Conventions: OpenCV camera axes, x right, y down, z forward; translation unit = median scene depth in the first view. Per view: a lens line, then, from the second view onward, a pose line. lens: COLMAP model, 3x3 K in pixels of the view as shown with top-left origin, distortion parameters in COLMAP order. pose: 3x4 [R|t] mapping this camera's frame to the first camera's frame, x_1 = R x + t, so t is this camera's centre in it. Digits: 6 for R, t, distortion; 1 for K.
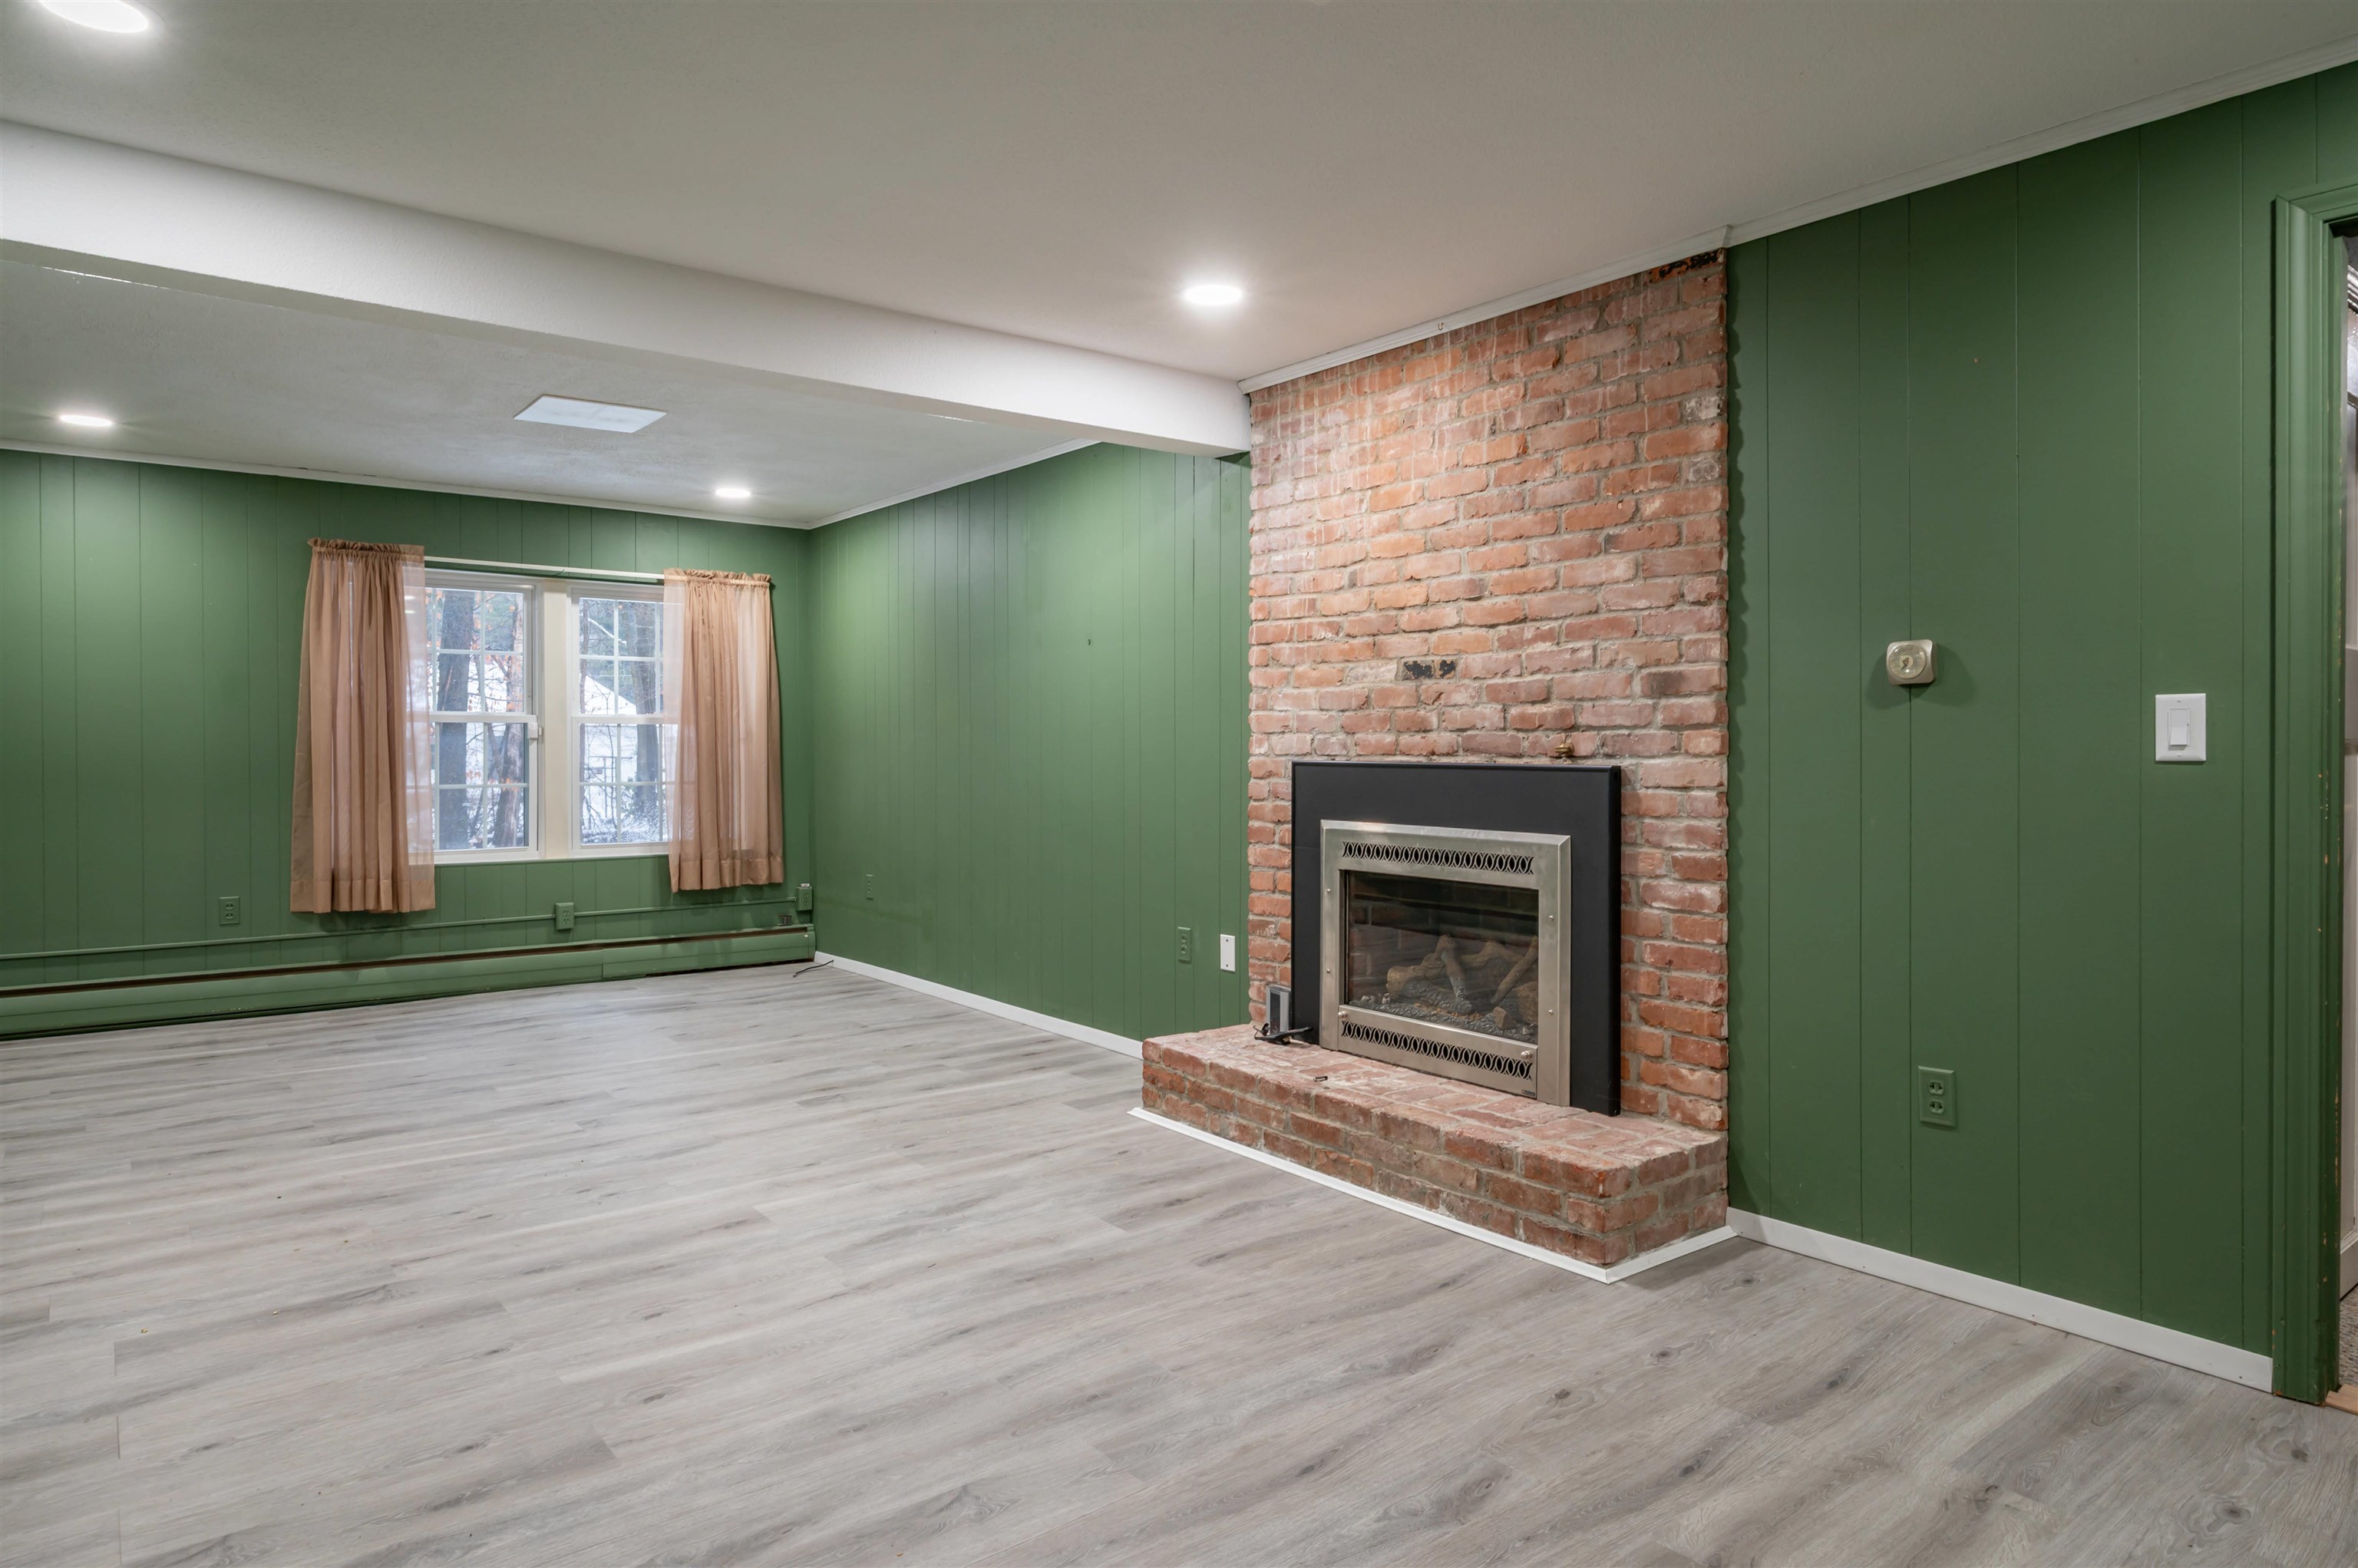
lens RADIAL K [[1404.6, 0, 1166.1], [0, 1404.6, 750.0], [0, 0, 1]] dist [-0.007439, 0.002668]
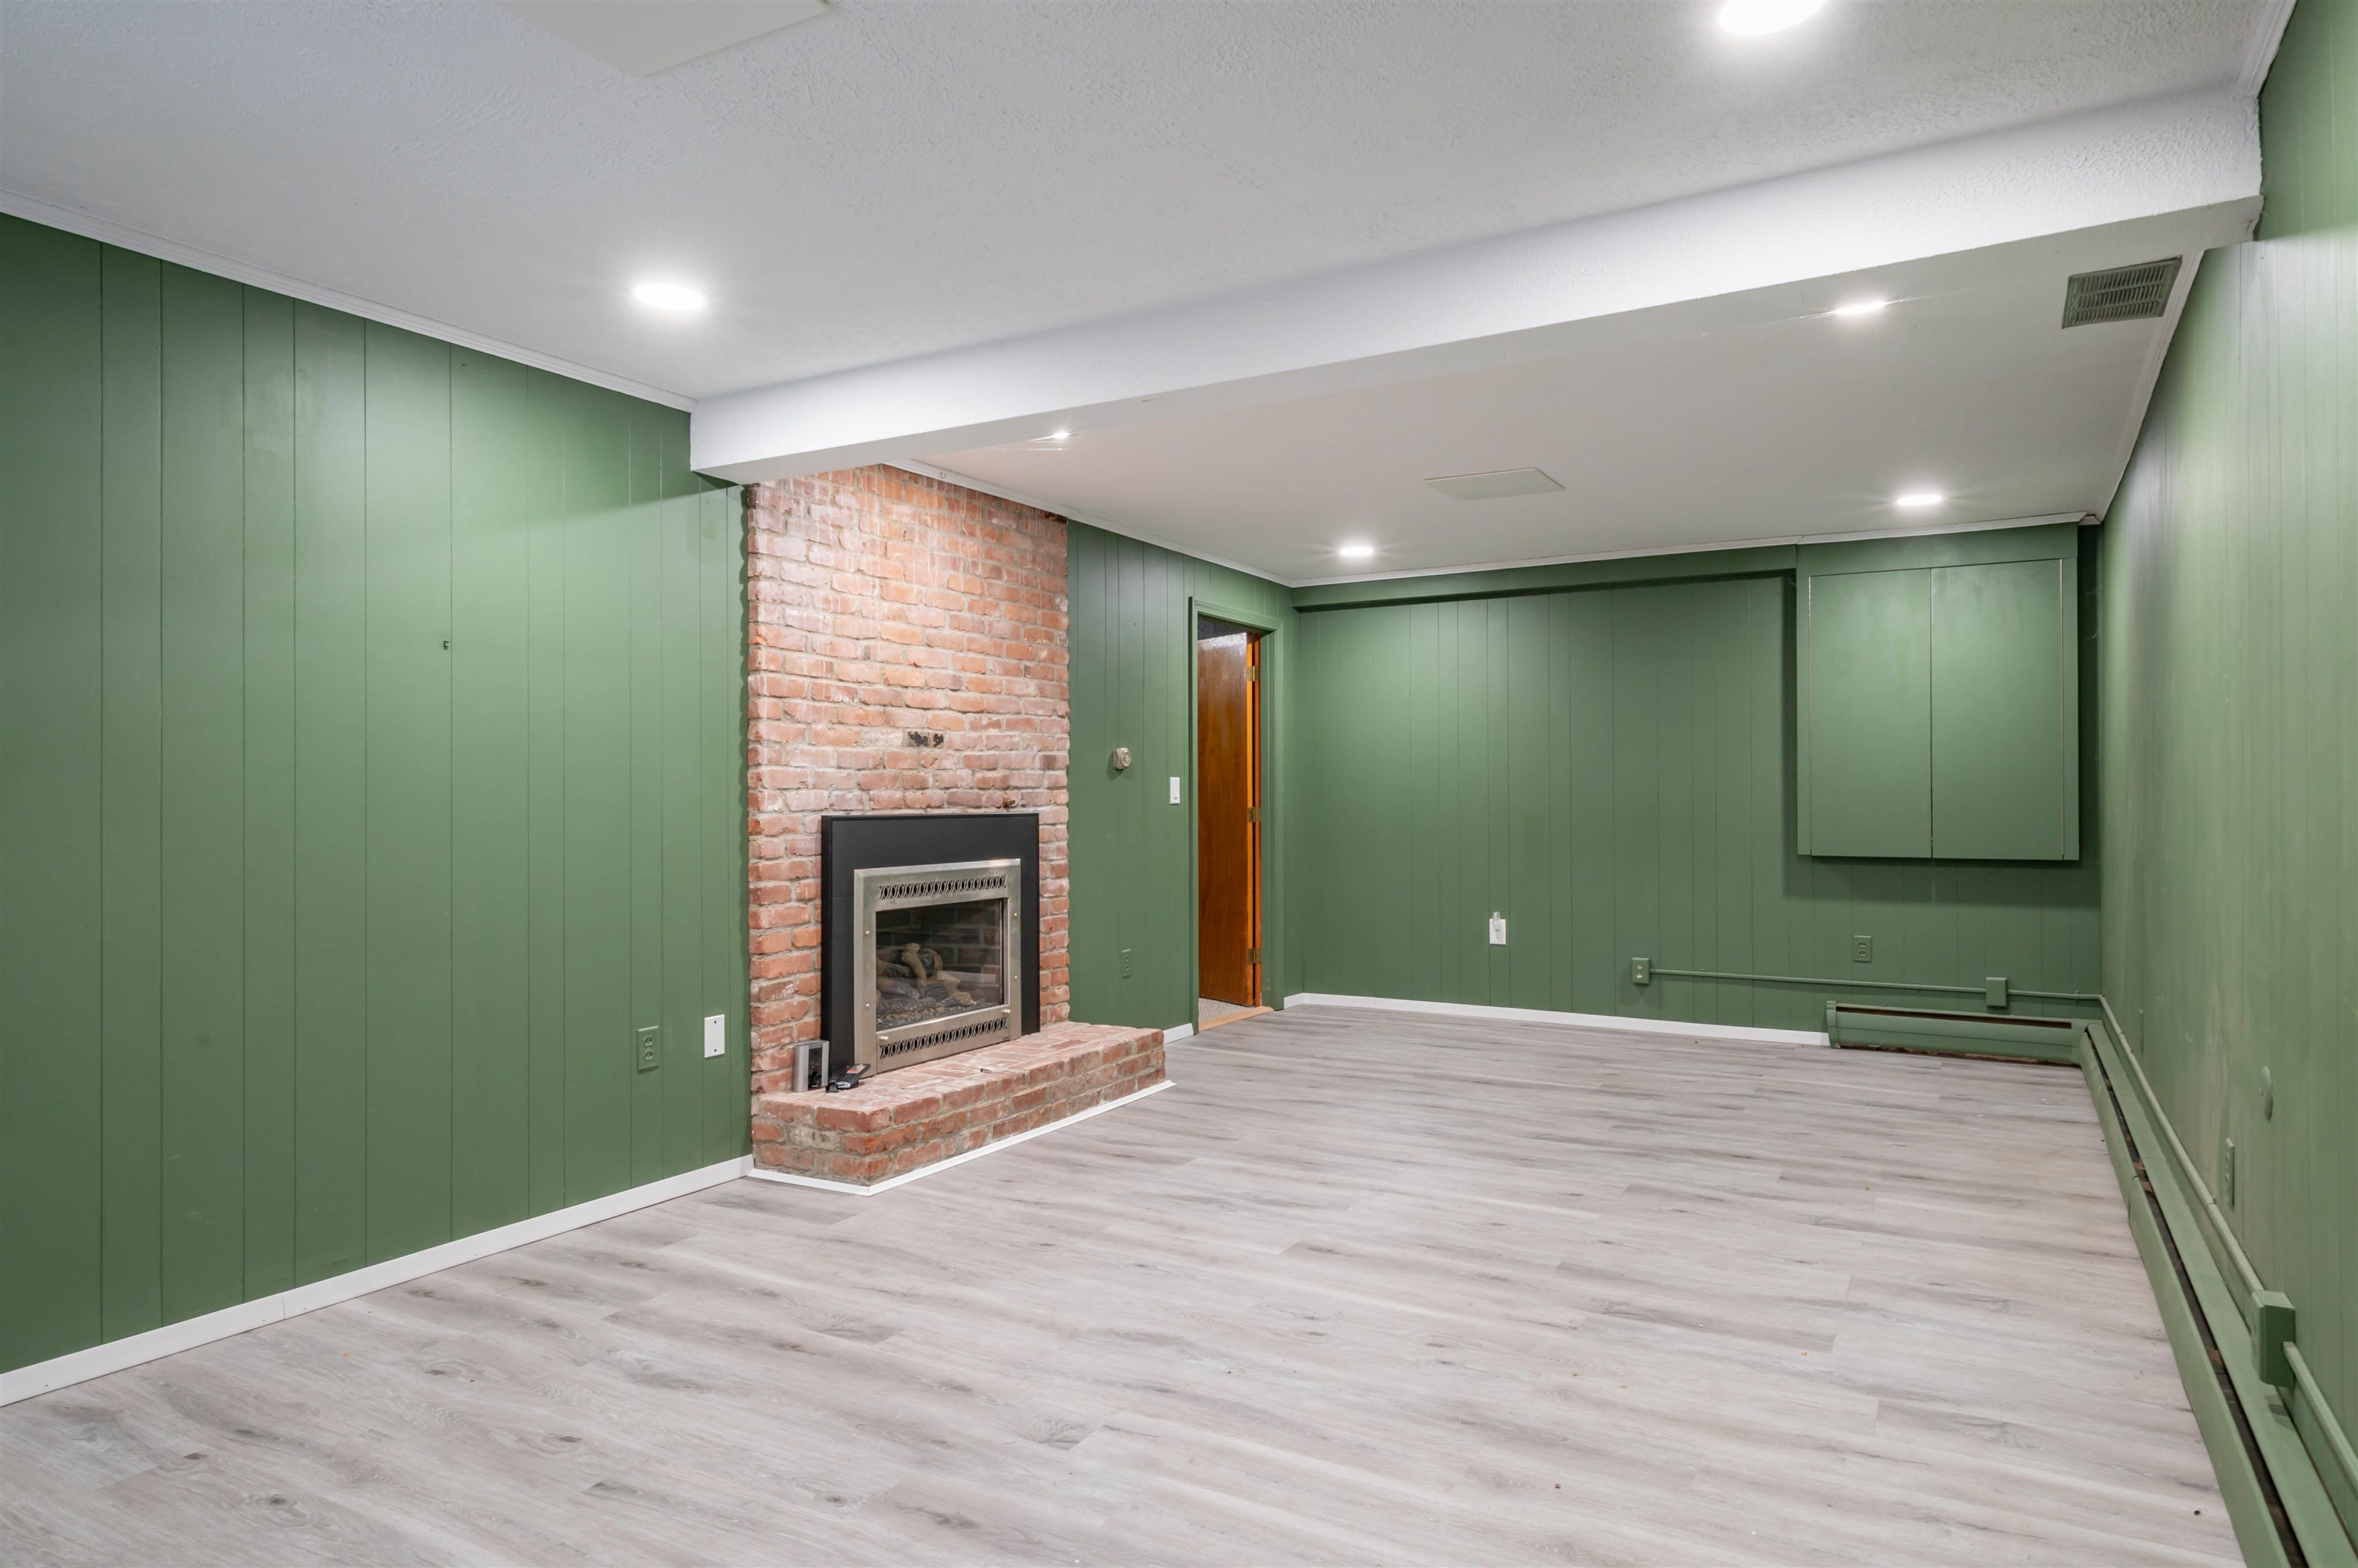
lens RADIAL K [[1404.6, 0, 1177.4], [0, 1404.6, 786.8], [0, 0, 1]] dist [-0.007439, 0.002668]
pose [[-0.383006, 0.006024, 0.923726, -1.159619], [0.007922, 0.999963, -0.003236, -0.010231], [-0.923712, 0.006078, -0.383039, 1.395194]]
